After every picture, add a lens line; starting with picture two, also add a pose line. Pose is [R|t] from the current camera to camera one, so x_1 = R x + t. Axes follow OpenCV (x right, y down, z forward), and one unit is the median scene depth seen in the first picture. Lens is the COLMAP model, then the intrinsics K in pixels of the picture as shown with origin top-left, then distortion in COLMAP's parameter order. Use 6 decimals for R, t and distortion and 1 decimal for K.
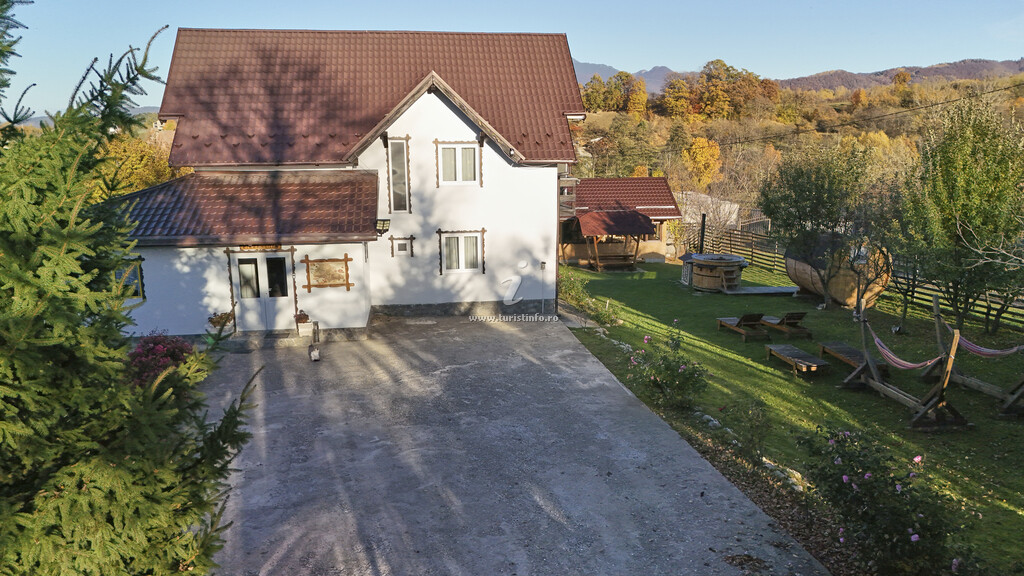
lens RADIAL K [[758.1, 0, 511.2], [0, 758.1, 295.3], [0, 0, 1]] dist [0.083549, -0.087610]
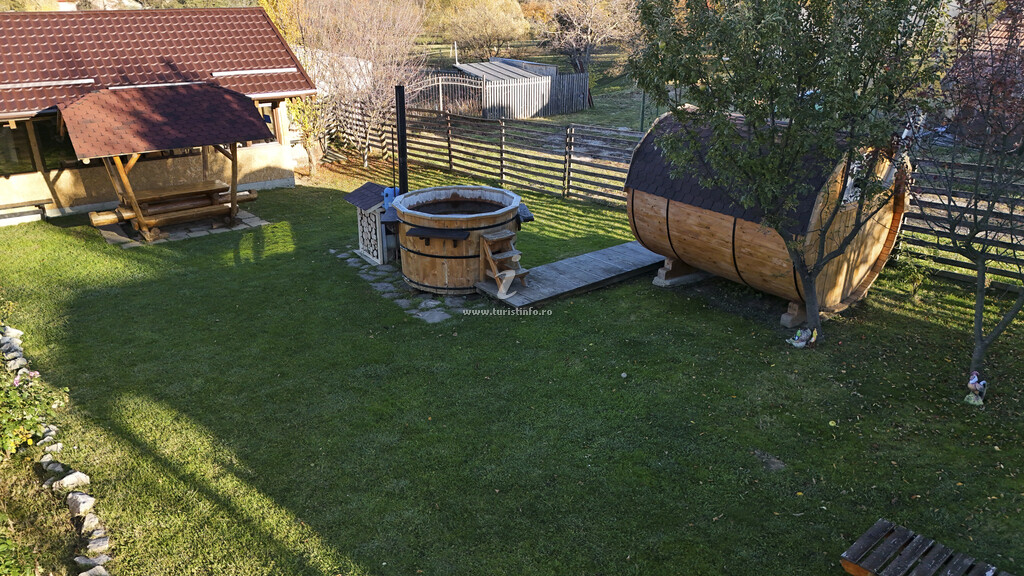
lens RADIAL K [[758.1, 0, 511.2], [0, 758.1, 295.3], [0, 0, 1]] dist [0.083549, -0.087610]
pose [[0.867135, -0.188090, 0.461193, 0.102574], [0.105264, 0.974245, 0.199413, -0.074843], [-0.486823, -0.124371, 0.864601, 0.625156]]
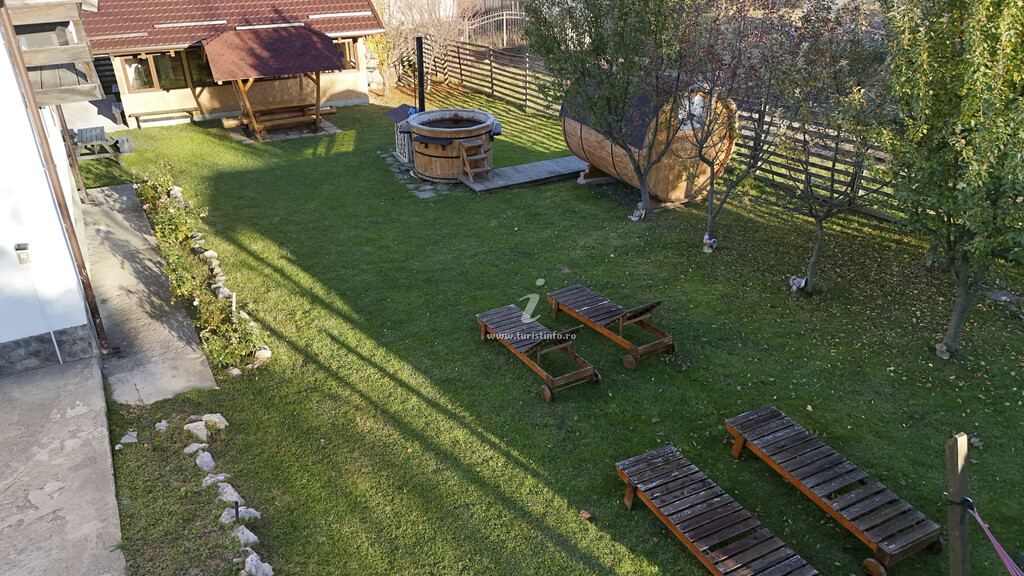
lens RADIAL K [[758.1, 0, 511.2], [0, 758.1, 295.3], [0, 0, 1]] dist [0.083549, -0.087610]
pose [[0.933842, -0.169828, 0.314799, 0.104781], [0.078732, 0.956106, 0.282245, -0.079144], [-0.348914, -0.238787, 0.906223, 0.414454]]
